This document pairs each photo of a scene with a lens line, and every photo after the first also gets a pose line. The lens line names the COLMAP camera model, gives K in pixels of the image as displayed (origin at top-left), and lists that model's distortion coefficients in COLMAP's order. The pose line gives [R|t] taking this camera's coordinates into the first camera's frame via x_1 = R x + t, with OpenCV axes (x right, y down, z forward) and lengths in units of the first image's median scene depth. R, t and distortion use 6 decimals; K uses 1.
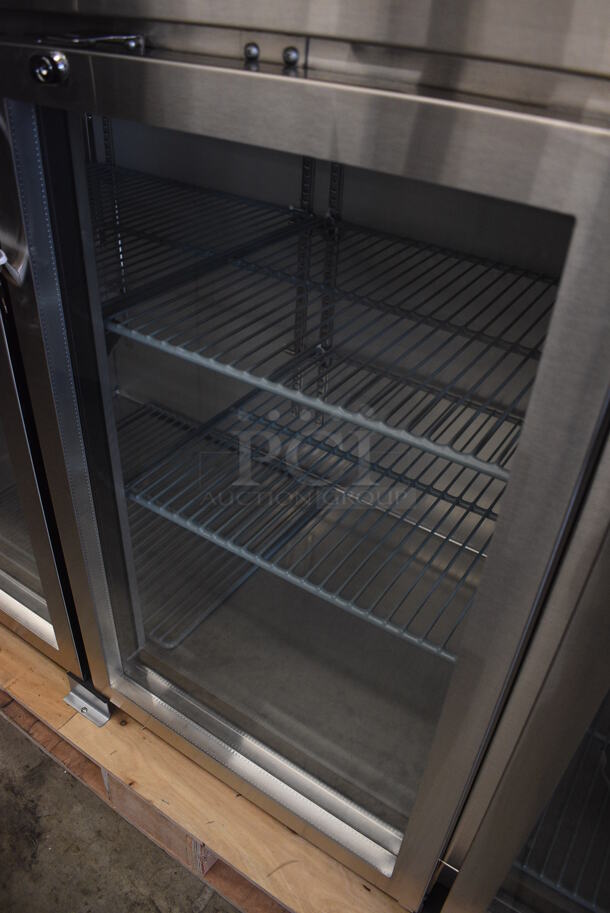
lens RADIAL K [[704.6, 0, 305.0], [0, 704.6, 456.5], [0, 0, 1]] dist [-0.093423, 0.000123]
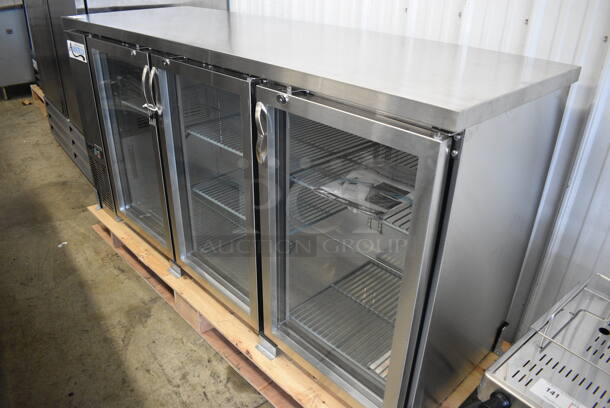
lens RADIAL K [[470.7, 0, 293.7], [0, 470.7, 204.7], [0, 0, 1]] dist [-0.093423, 0.000123]
pose [[0.973059, 0.069605, -0.219799, 0.733009], [-0.101280, 0.985477, -0.136298, 0.416061], [0.207120, 0.154887, 0.965977, -1.007730]]
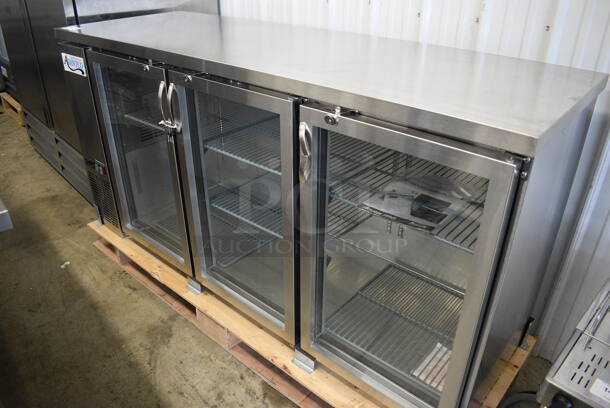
lens RADIAL K [[470.7, 0, 293.7], [0, 470.7, 204.7], [0, 0, 1]] dist [-0.093423, 0.000123]
pose [[0.988699, 0.018526, -0.148764, 0.459893], [-0.036505, 0.992216, -0.119055, 0.330753], [0.145401, 0.123140, 0.981680, -1.055656]]
